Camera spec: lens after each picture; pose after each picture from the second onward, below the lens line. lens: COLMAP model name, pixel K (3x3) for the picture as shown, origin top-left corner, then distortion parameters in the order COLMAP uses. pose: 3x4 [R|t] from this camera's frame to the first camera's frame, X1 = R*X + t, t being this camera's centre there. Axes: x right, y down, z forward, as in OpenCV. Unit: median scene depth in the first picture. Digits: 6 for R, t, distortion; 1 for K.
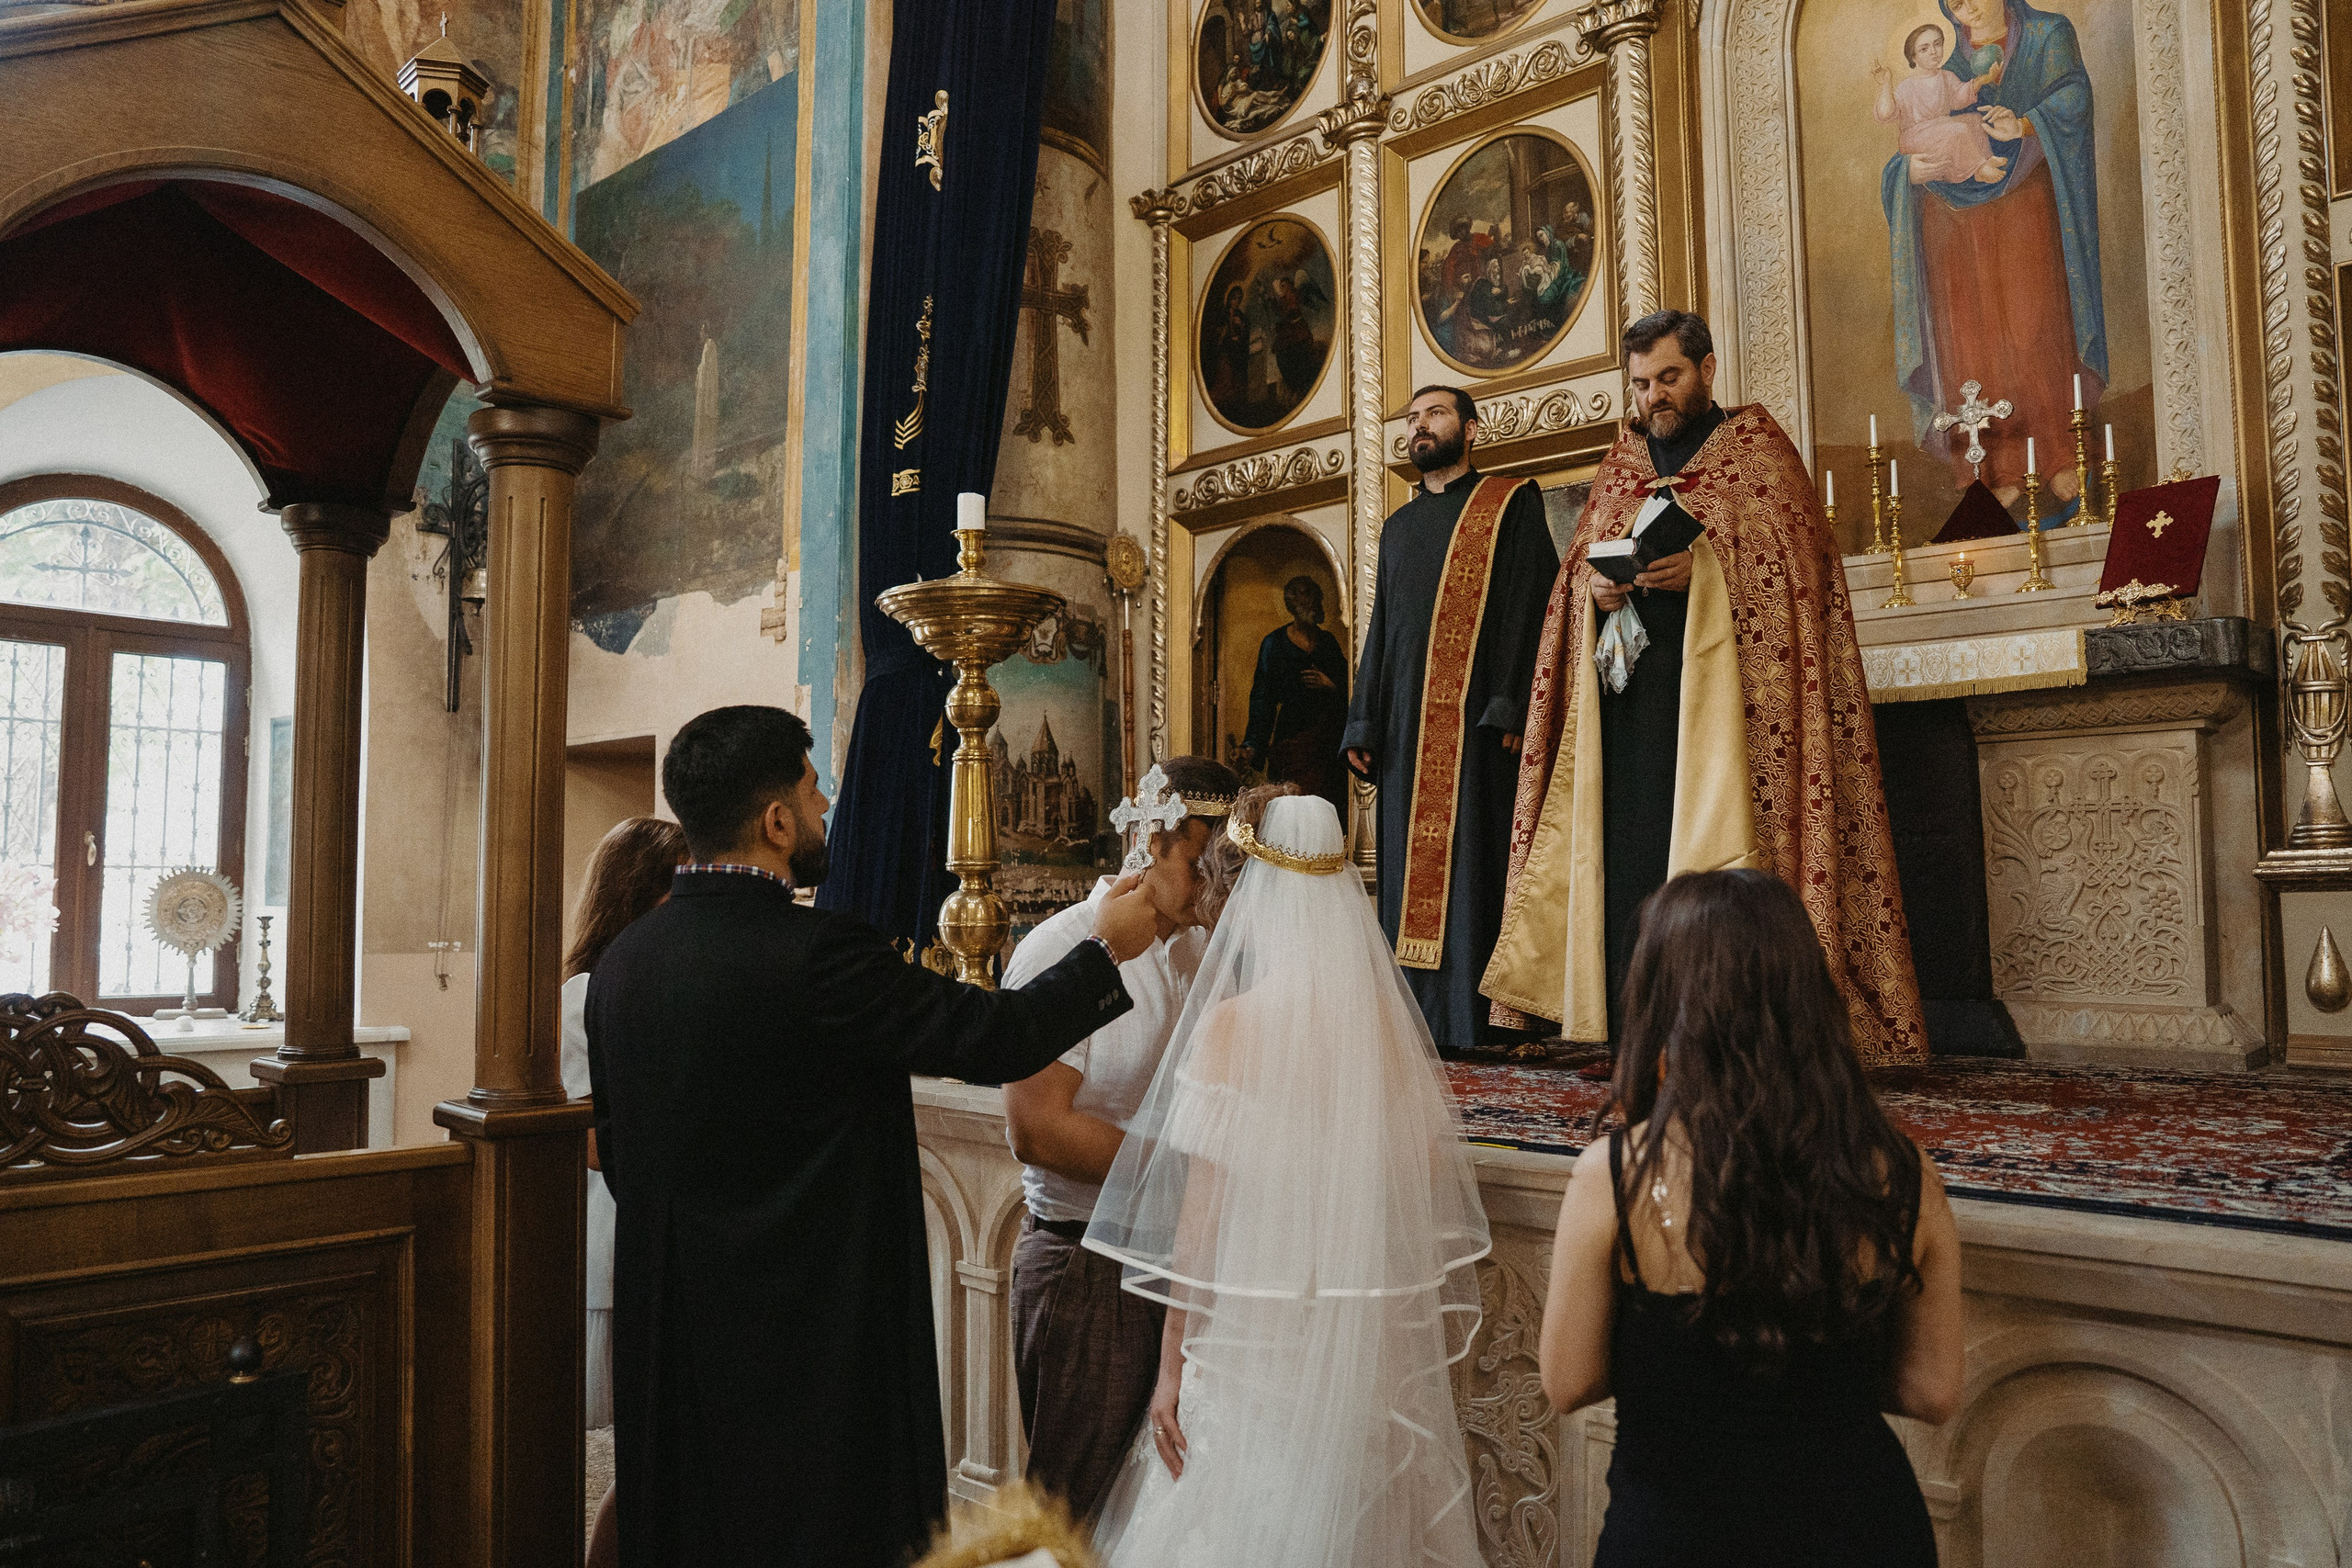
lens RADIAL K [[1635.8, 0, 1178.4], [0, 1635.8, 782.3], [0, 0, 1]] dist [-0.089247, 0.068071]
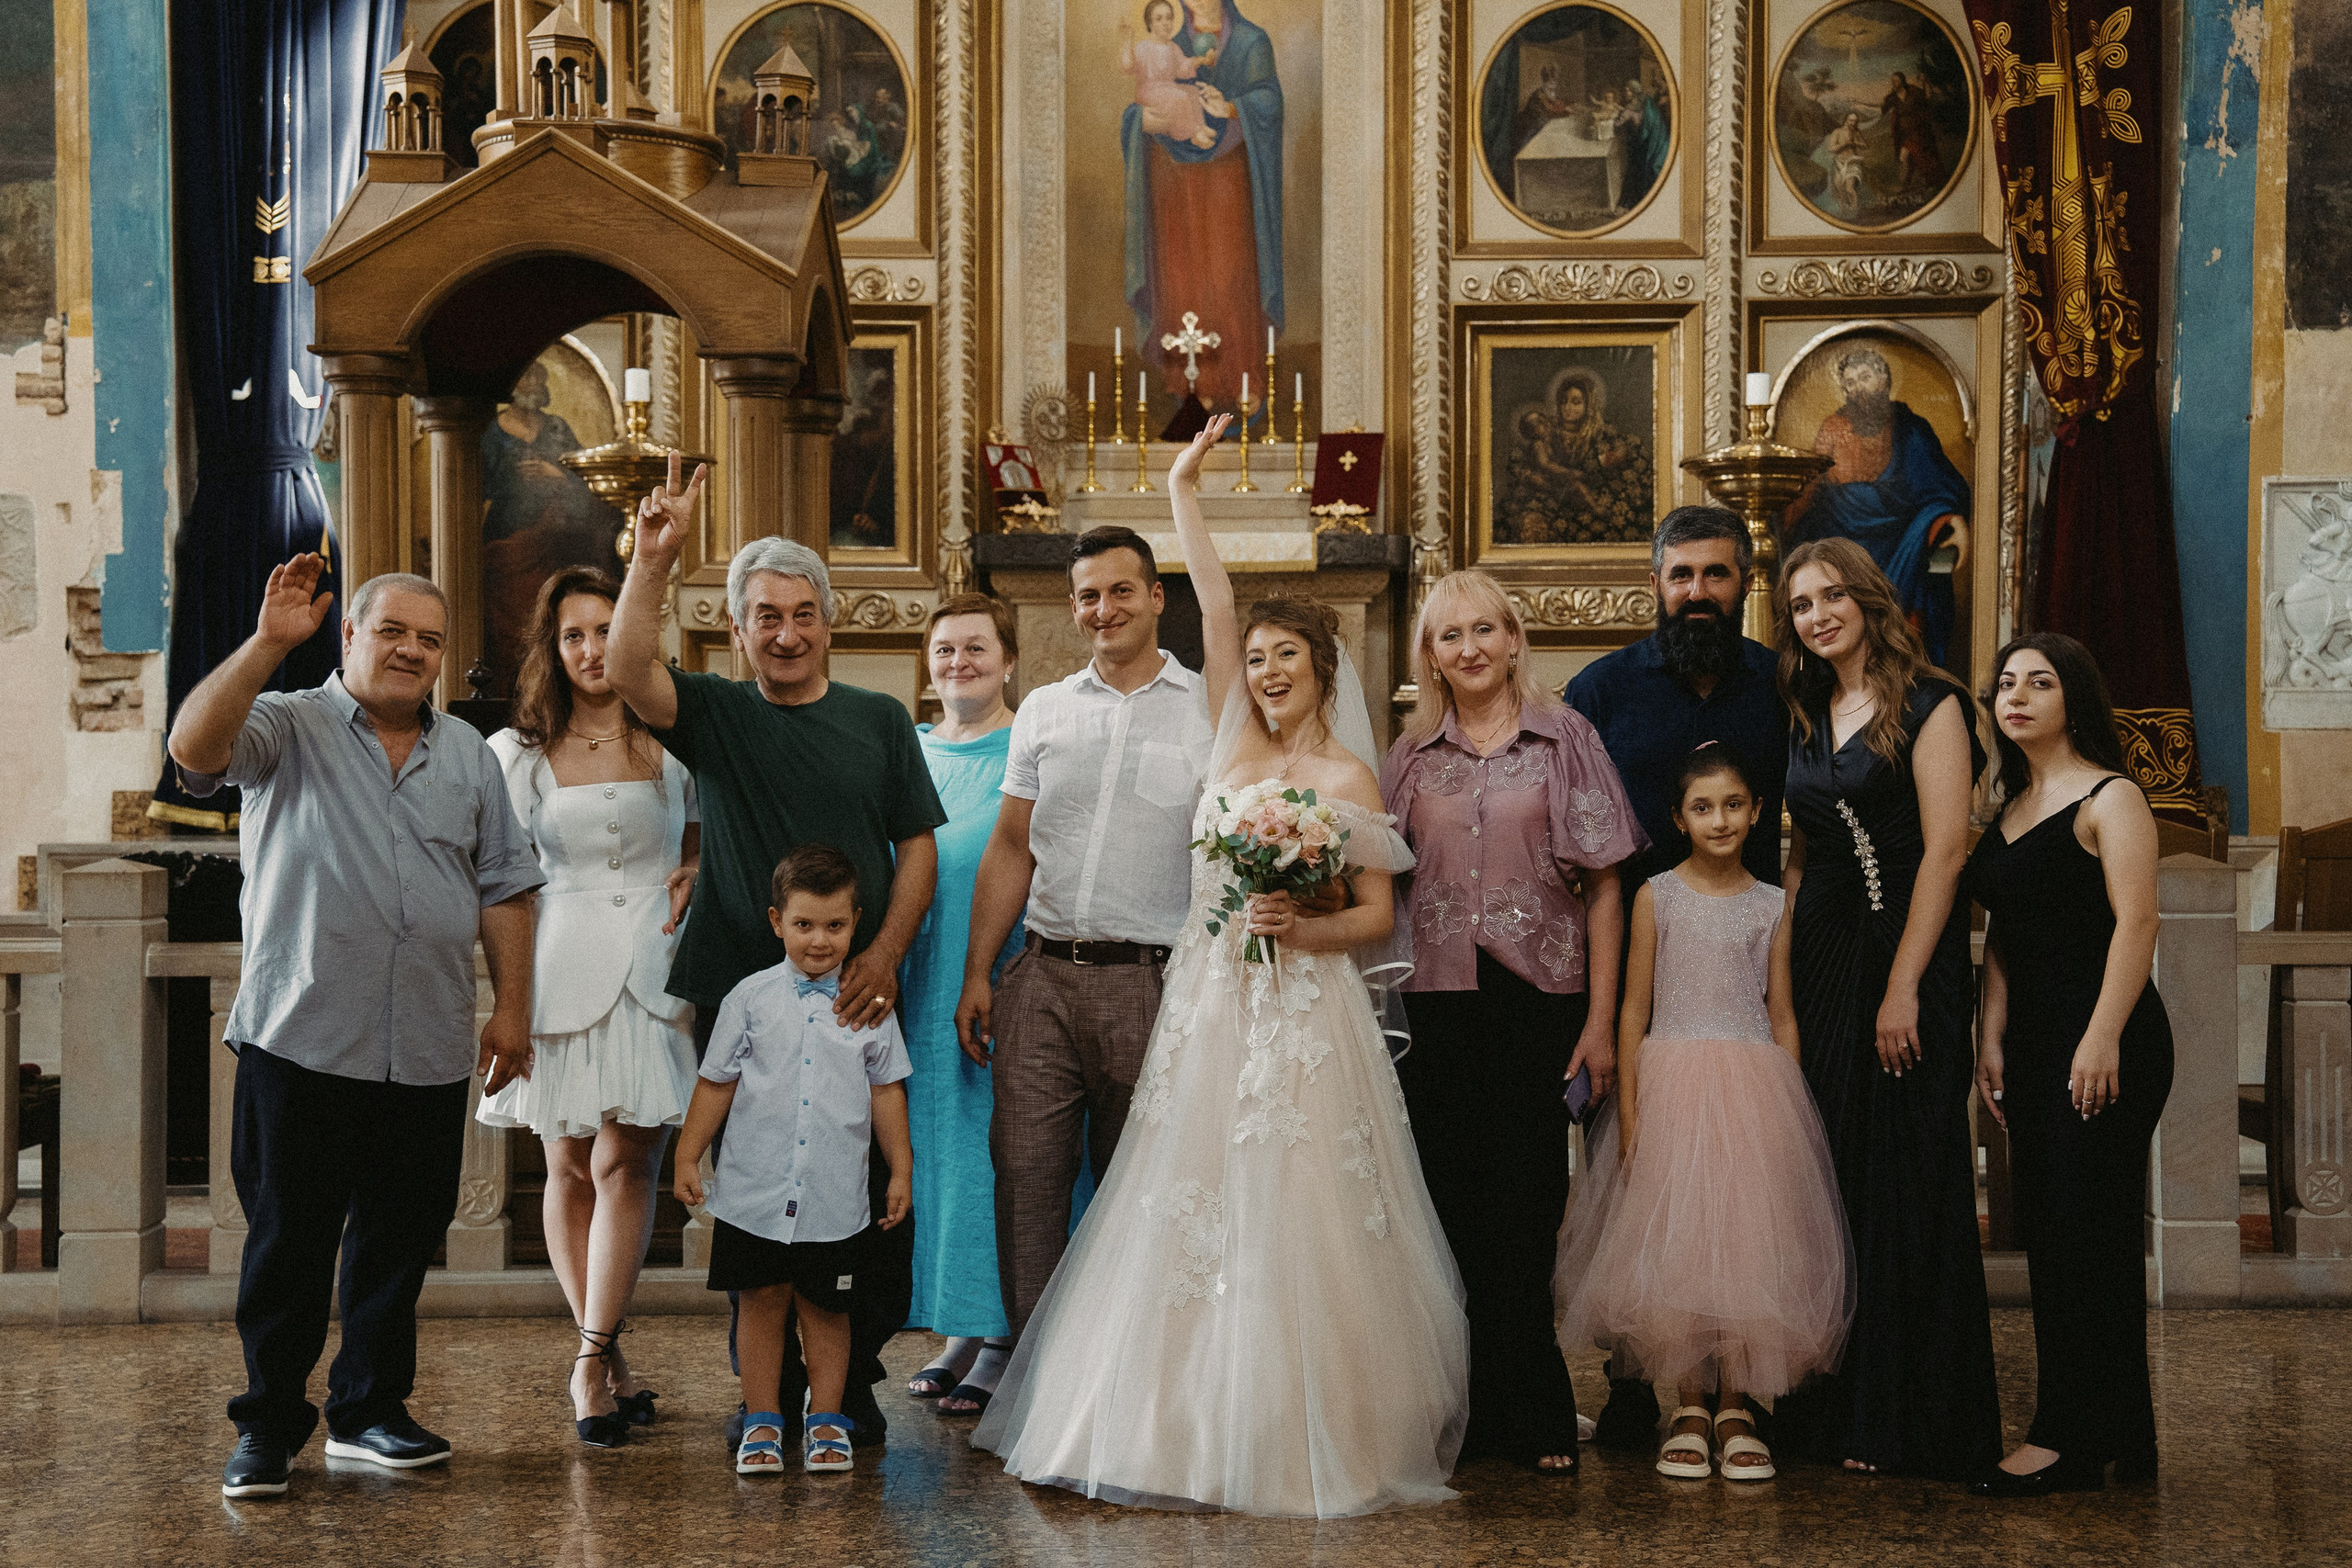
lens RADIAL K [[3422.5, 0, 1266.0], [0, 3422.5, 797.8], [0, 0, 1]] dist [0.141654, 0.000000]
pose [[0.719868, 0.001839, 0.694109, -1.319047], [-0.046374, 0.997890, 0.045452, 0.005371], [-0.692560, -0.064908, 0.718434, -0.995713]]
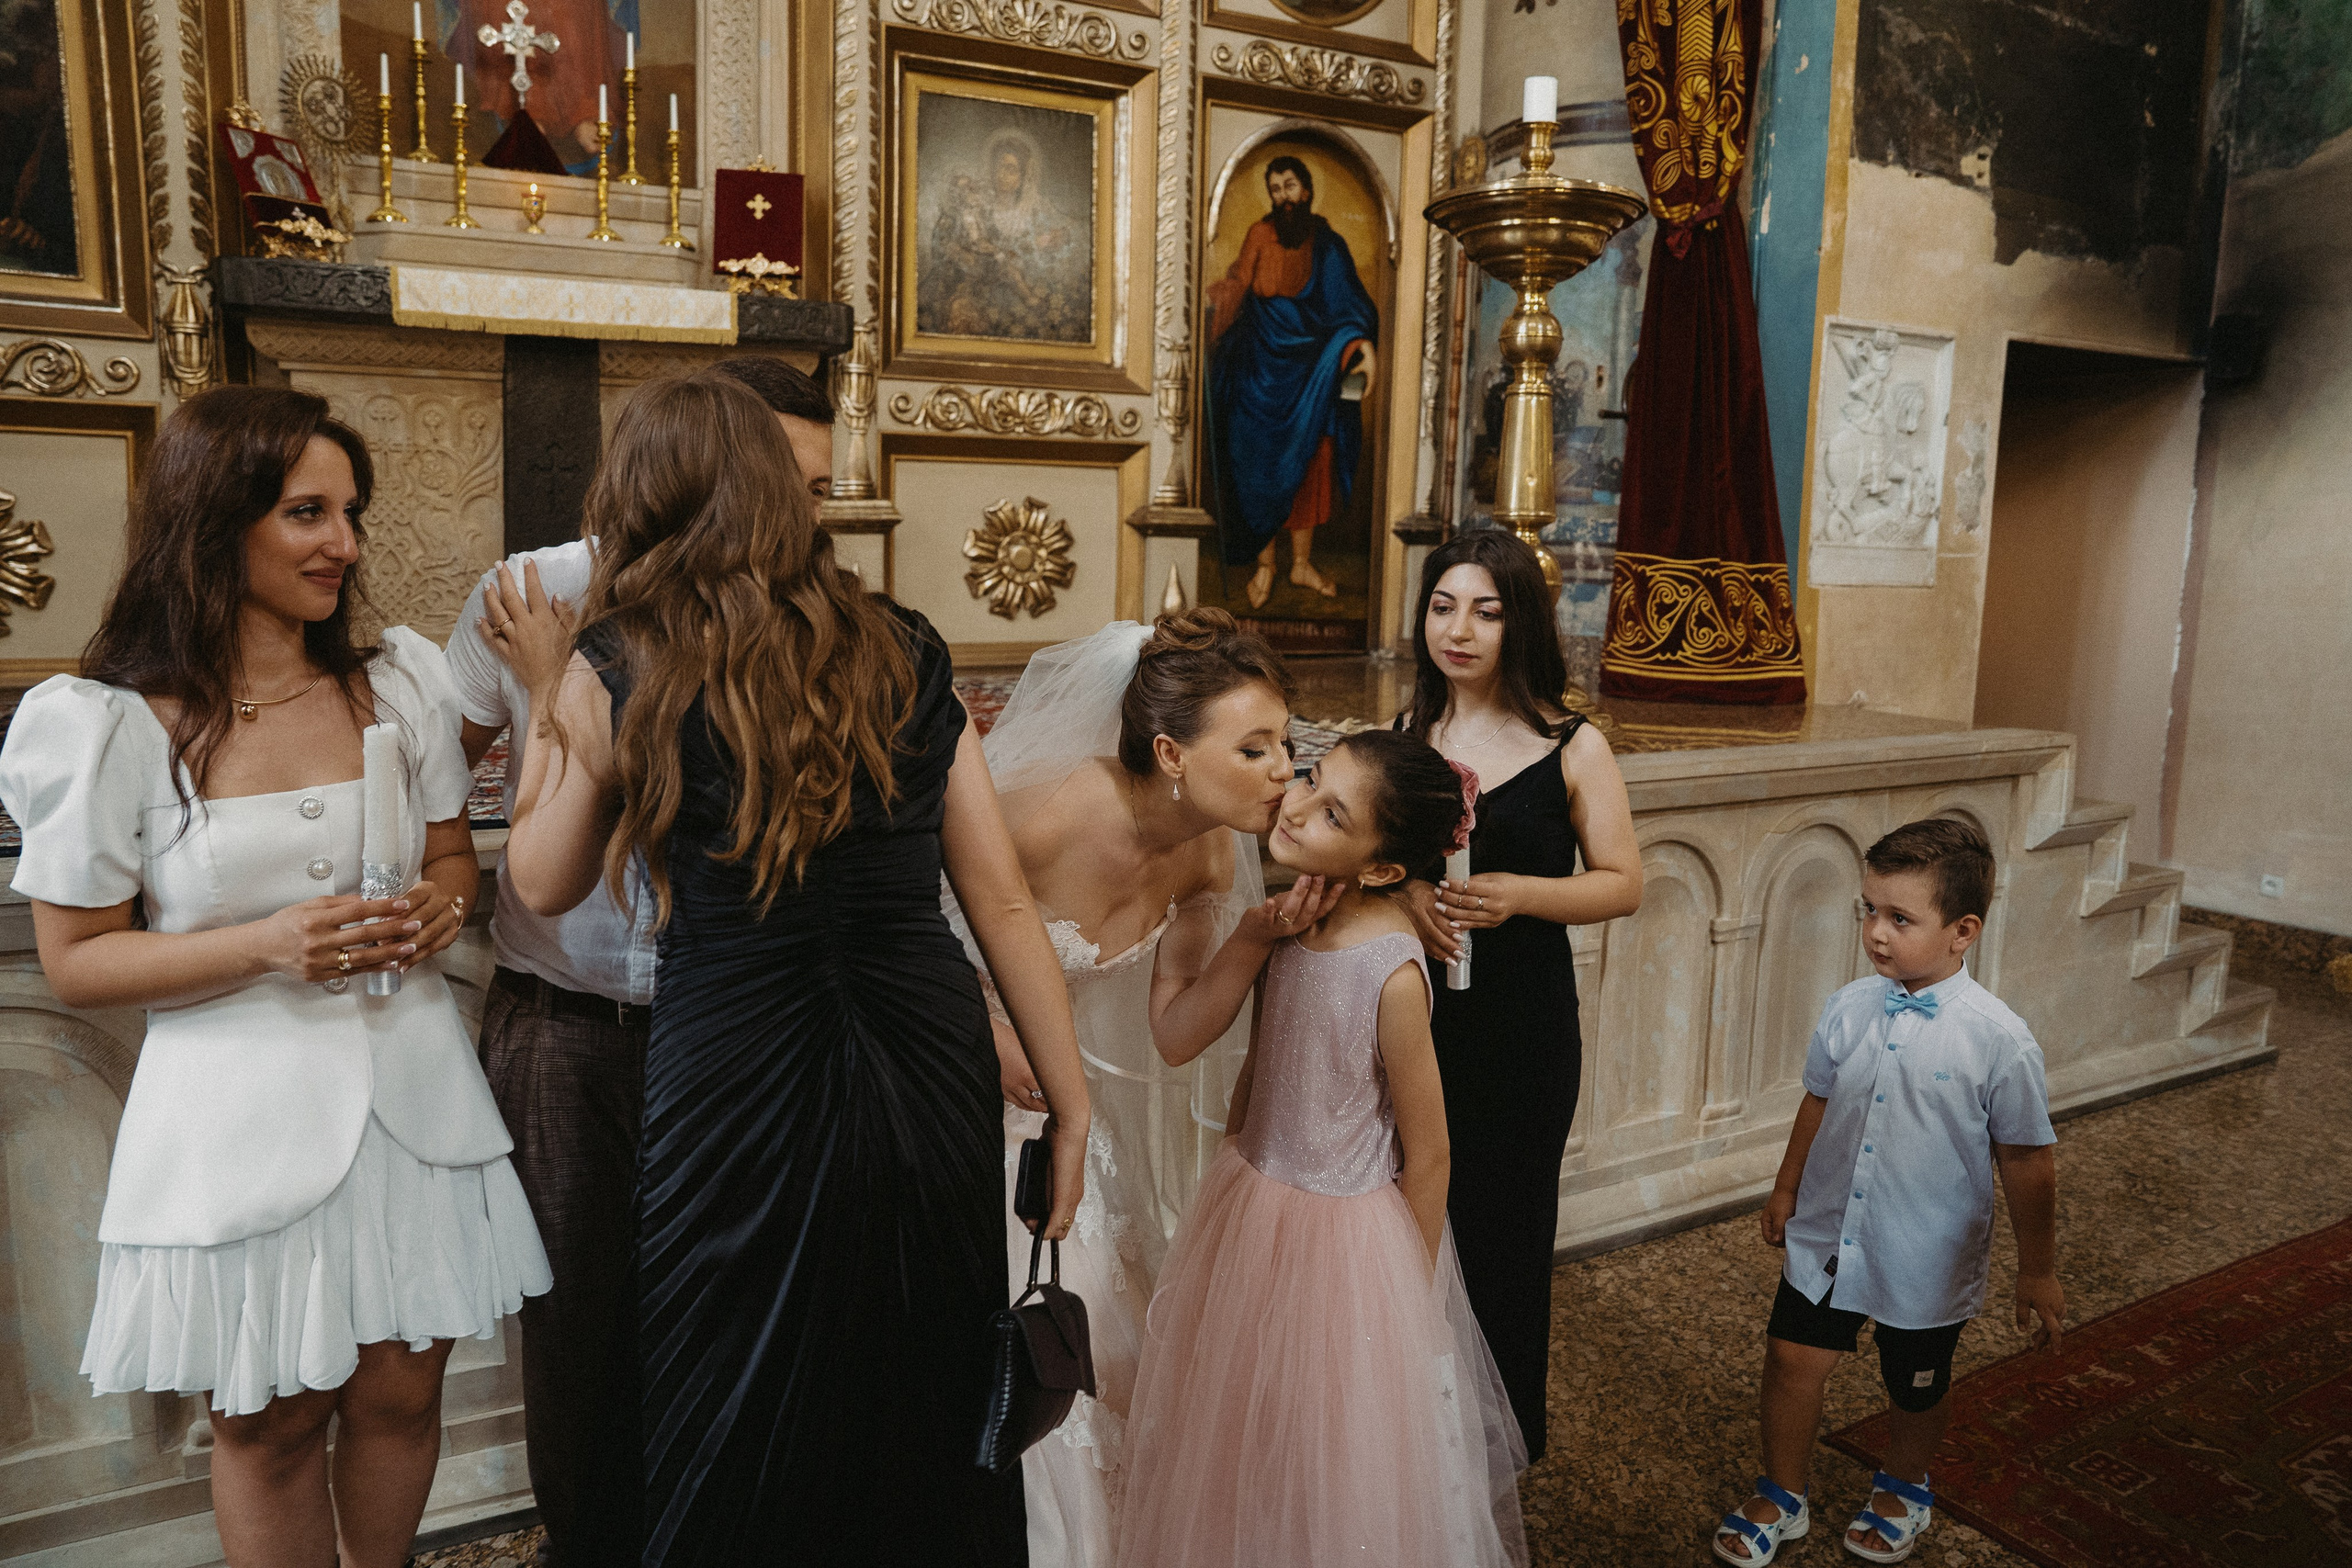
lens RADIAL K [[1635.8, 0, 1191.0], [0, 1635.8, 768.3], [0, 0, 1]] dist [-0.089247, 0.068071]
pose [[0.306767, -0.121690, 0.943973, -0.340084], [-0.082231, 0.984696, 0.153662, 0.023947], [-0.948226, -0.124762, 0.292066, 0.269397]]
